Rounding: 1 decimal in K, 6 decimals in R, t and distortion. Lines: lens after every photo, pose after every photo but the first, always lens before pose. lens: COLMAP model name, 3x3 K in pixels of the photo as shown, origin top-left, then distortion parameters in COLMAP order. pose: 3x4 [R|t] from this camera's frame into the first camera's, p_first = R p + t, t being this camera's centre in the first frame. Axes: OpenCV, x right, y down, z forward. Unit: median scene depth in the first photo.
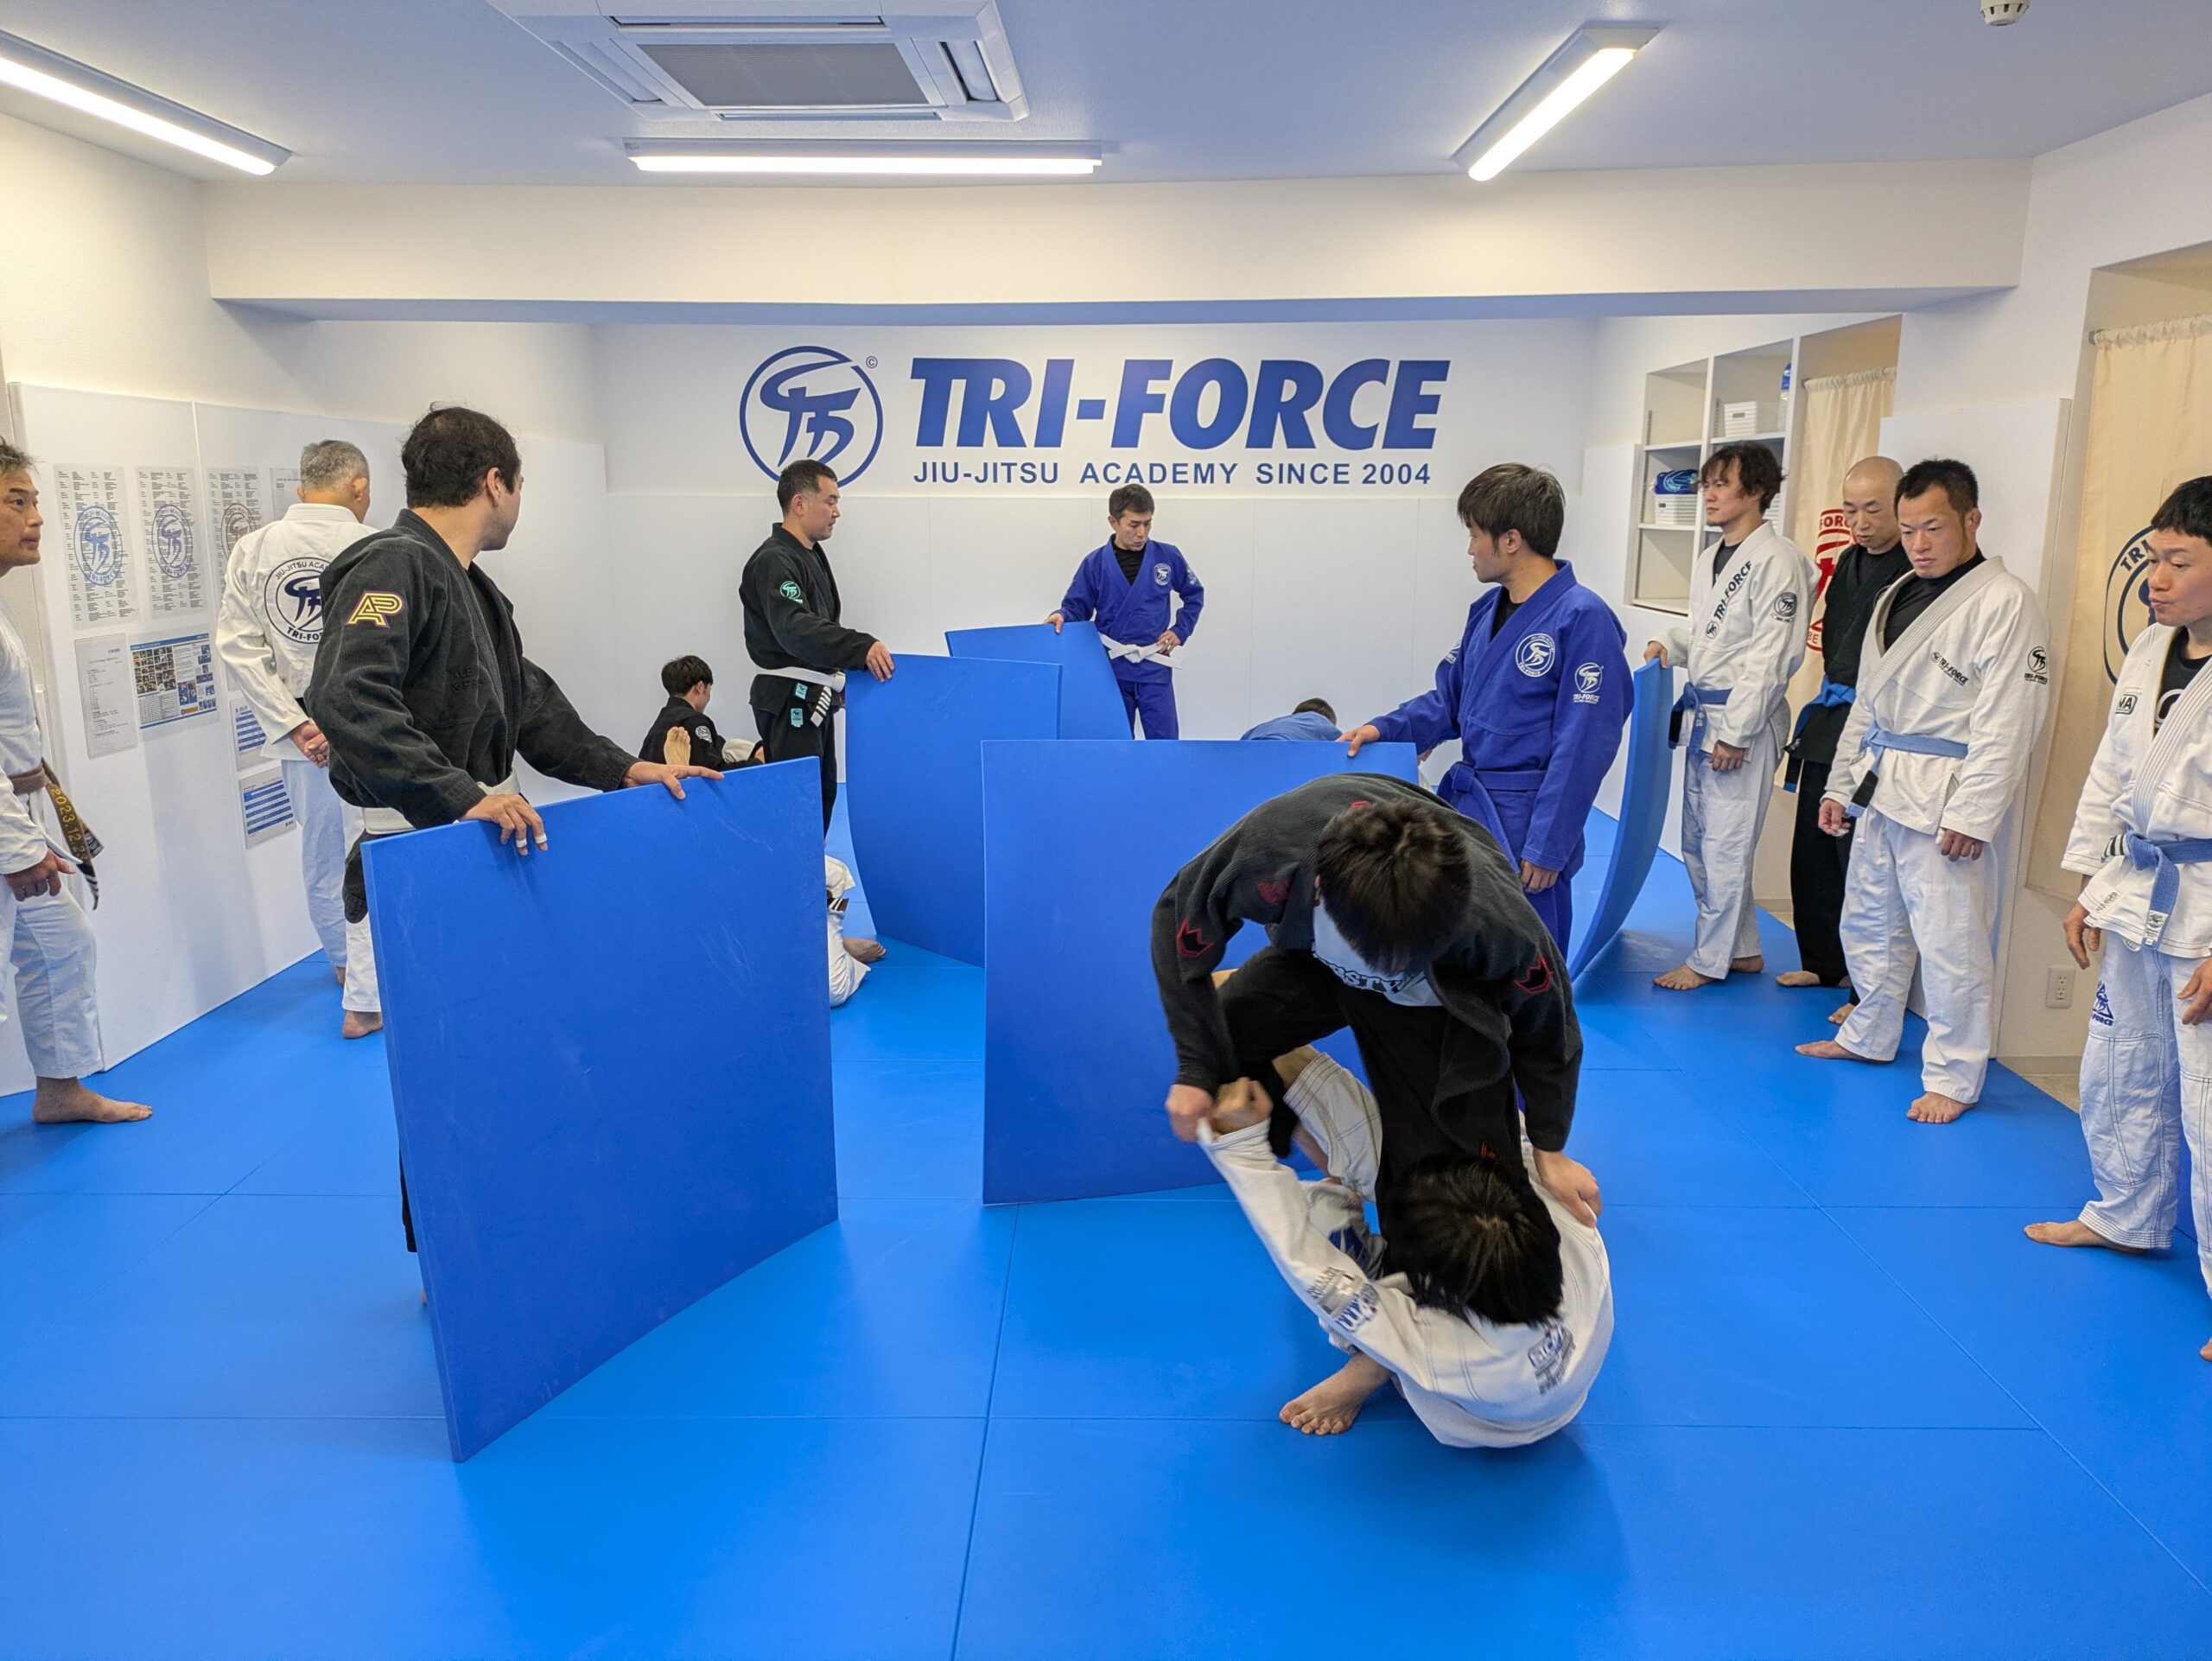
lens RADIAL K [[1625.6, 0, 1102.0], [0, 1625.6, 832.2], [0, 0, 1]] dist [0.031015, -0.024881]
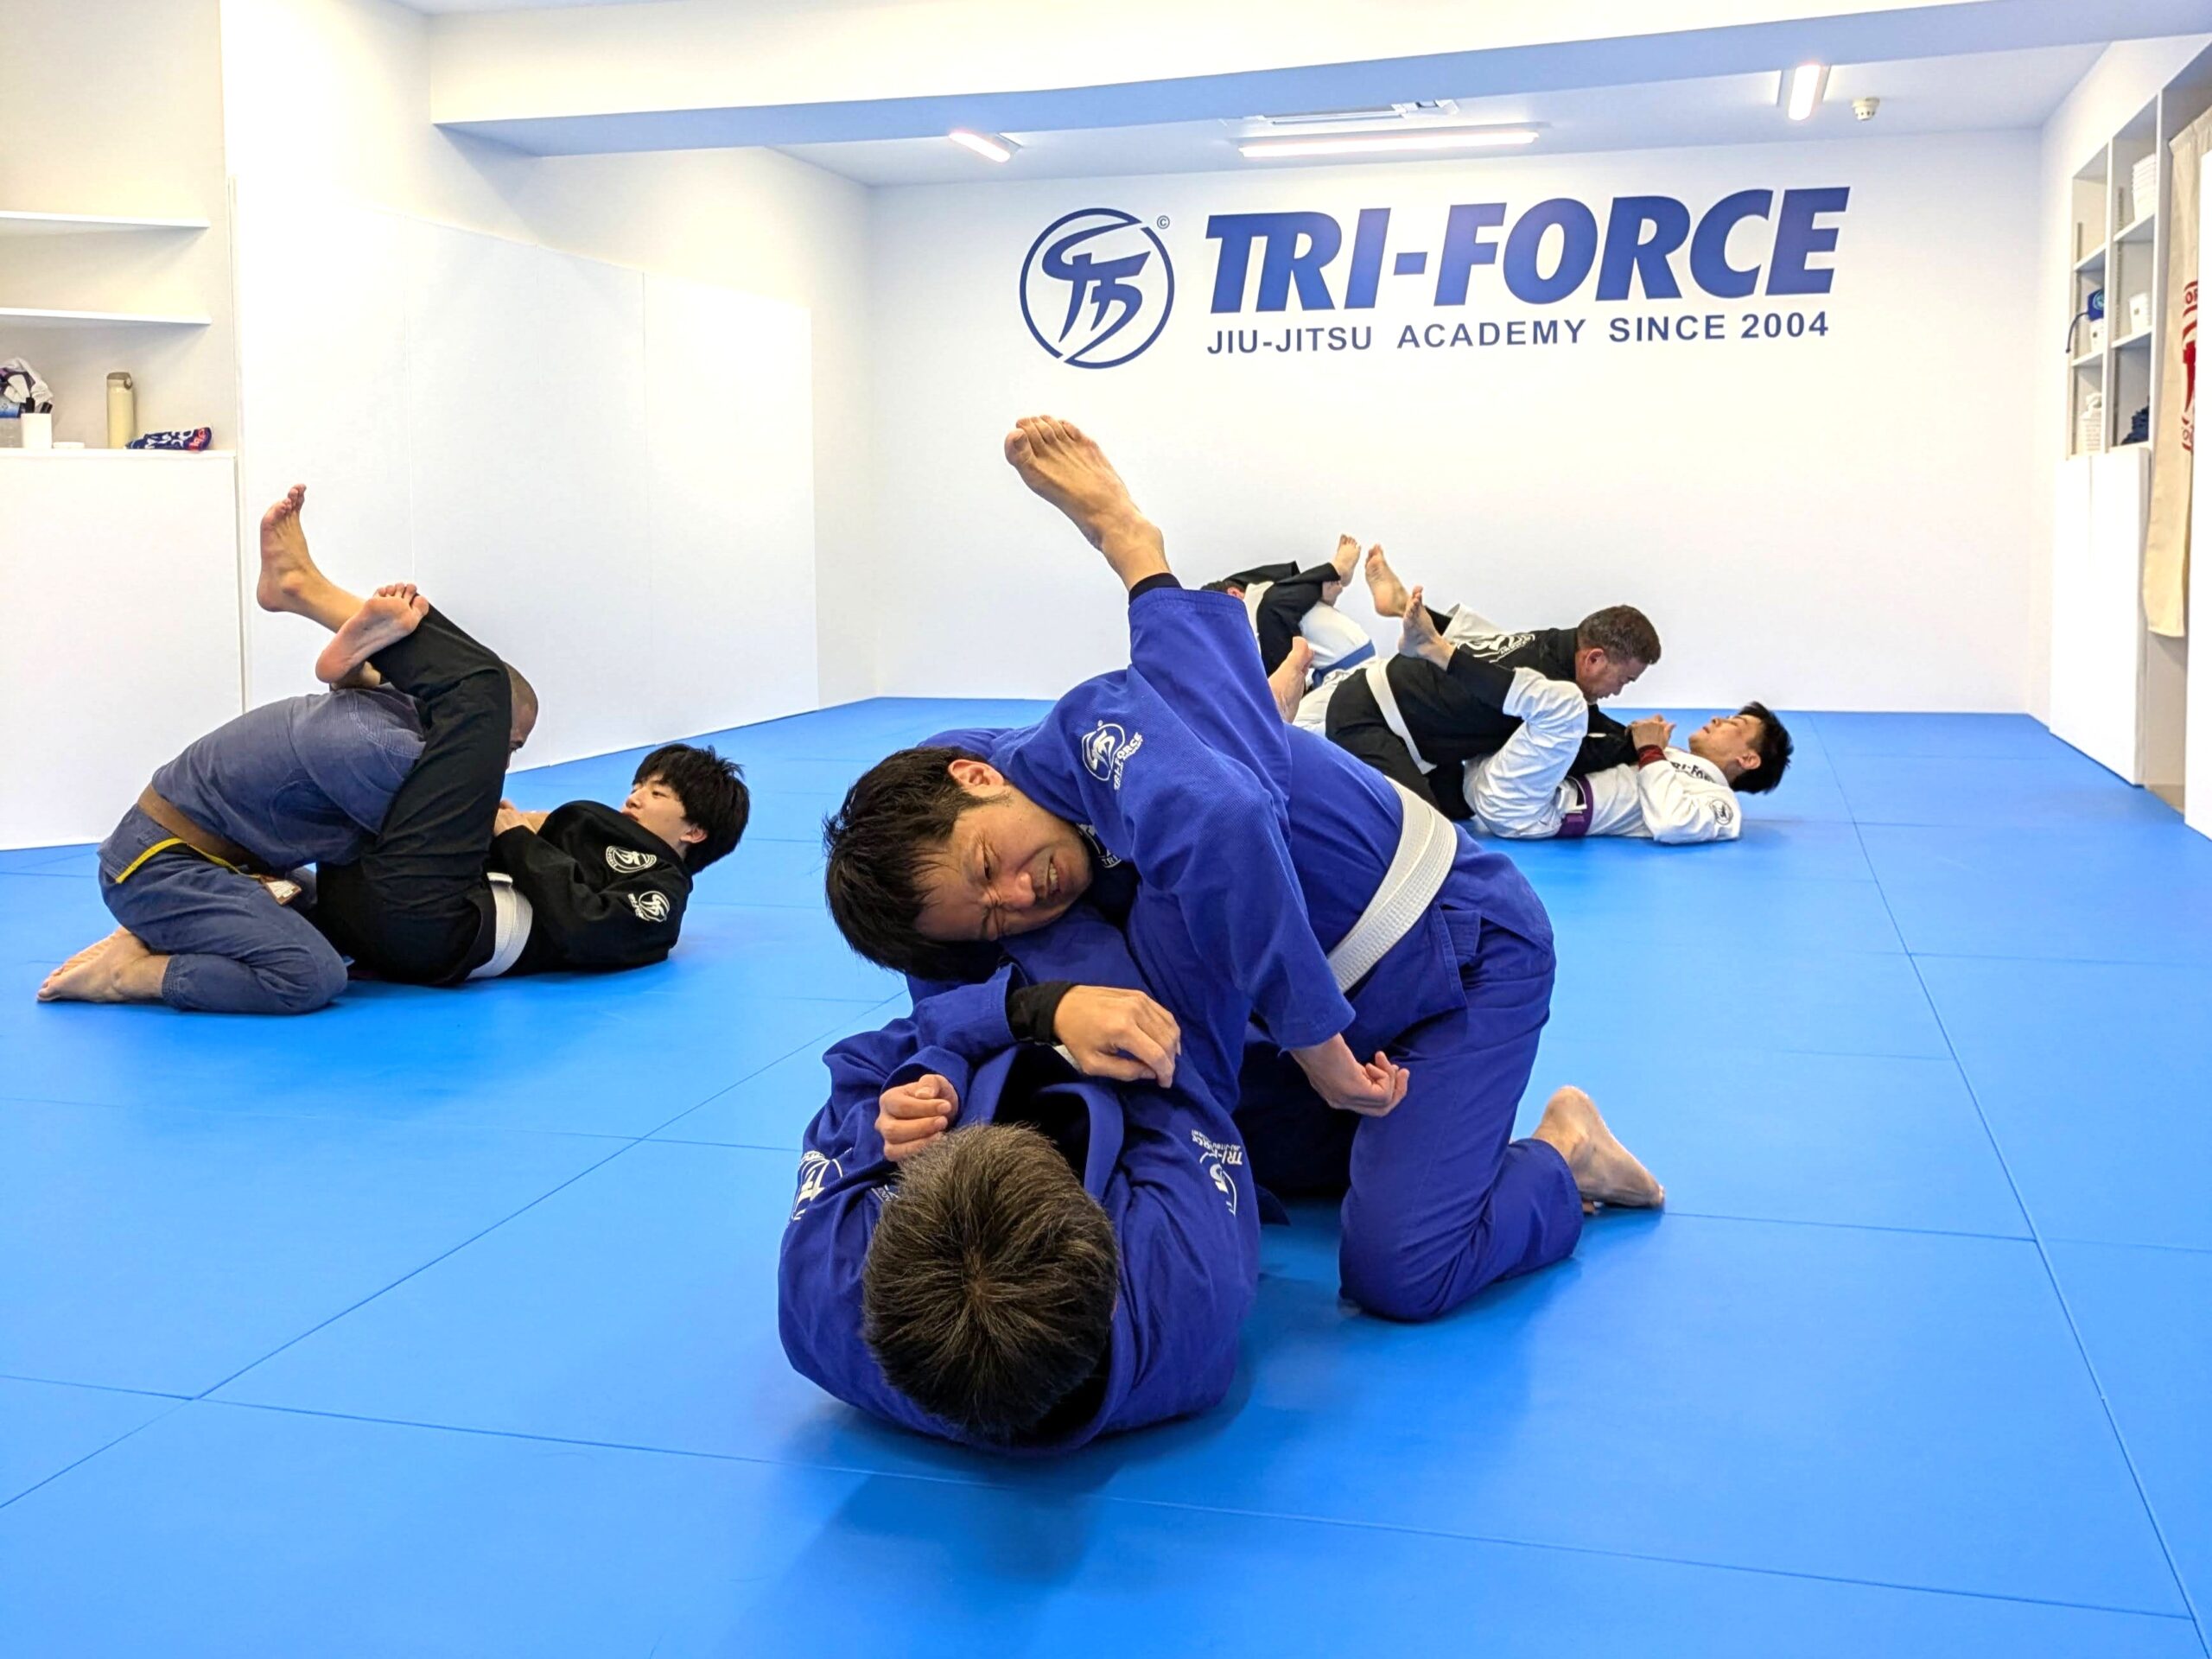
lens RADIAL K [[2133.1, 0, 1128.9], [0, 2133.1, 681.1], [0, 0, 1]] dist [0.013122, 0.000000]
pose [[0.966769, 0.007812, -0.255531, 0.139222], [-0.040585, 0.991547, -0.123234, 0.103266], [0.252408, 0.129509, 0.958915, -0.086932]]
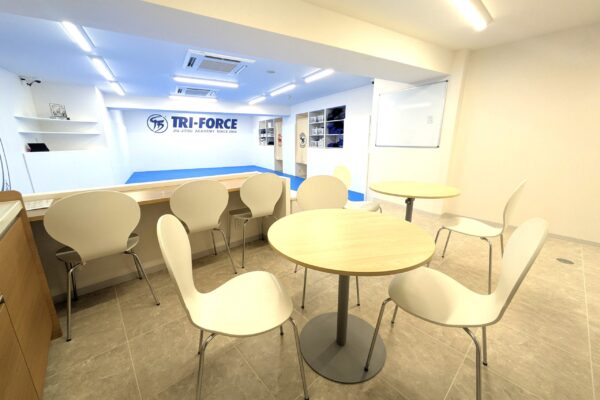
lens RADIAL K [[235.4, 0, 300.7], [0, 235.4, 199.0], [0, 0, 1]] dist [-0.001831, 0.000324]
pose [[0.859529, -0.128922, 0.494560, -0.193880], [0.107789, 0.991624, 0.071163, 0.101202], [-0.499592, -0.007859, 0.866225, -0.333257]]
